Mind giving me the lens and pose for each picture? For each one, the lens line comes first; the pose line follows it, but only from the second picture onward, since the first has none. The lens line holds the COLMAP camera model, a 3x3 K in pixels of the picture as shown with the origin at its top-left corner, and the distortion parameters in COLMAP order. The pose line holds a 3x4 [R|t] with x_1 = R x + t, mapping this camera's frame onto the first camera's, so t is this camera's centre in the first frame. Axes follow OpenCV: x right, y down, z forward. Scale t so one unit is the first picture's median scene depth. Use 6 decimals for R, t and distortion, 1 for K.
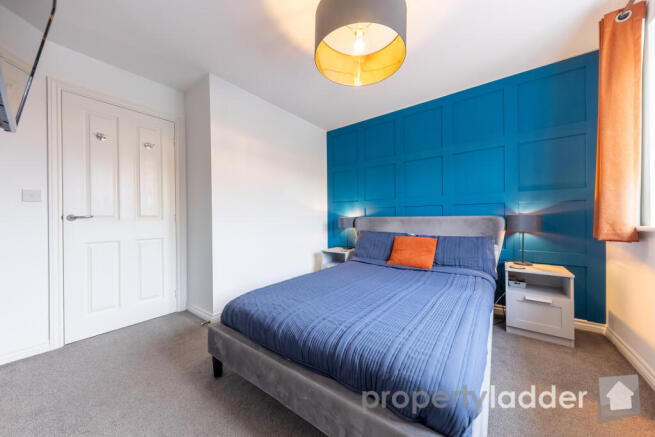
lens RADIAL K [[210.7, 0, 361.8], [0, 210.7, 220.7], [0, 0, 1]] dist [-0.000341, -0.000012]
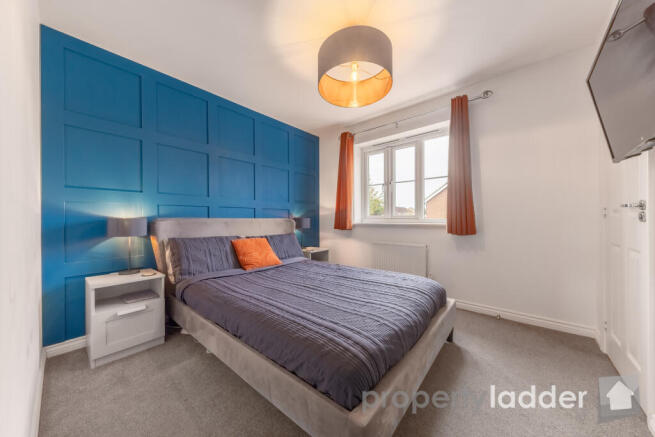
lens RADIAL K [[225.6, 0, 326.8], [0, 225.6, 220.3], [0, 0, 1]] dist [0.008649, -0.002046]
pose [[0.127313, 0.004440, 0.991853, -0.667050], [0.015233, 0.999863, -0.006431, 0.002138], [-0.991746, 0.015928, 0.127228, 0.423464]]
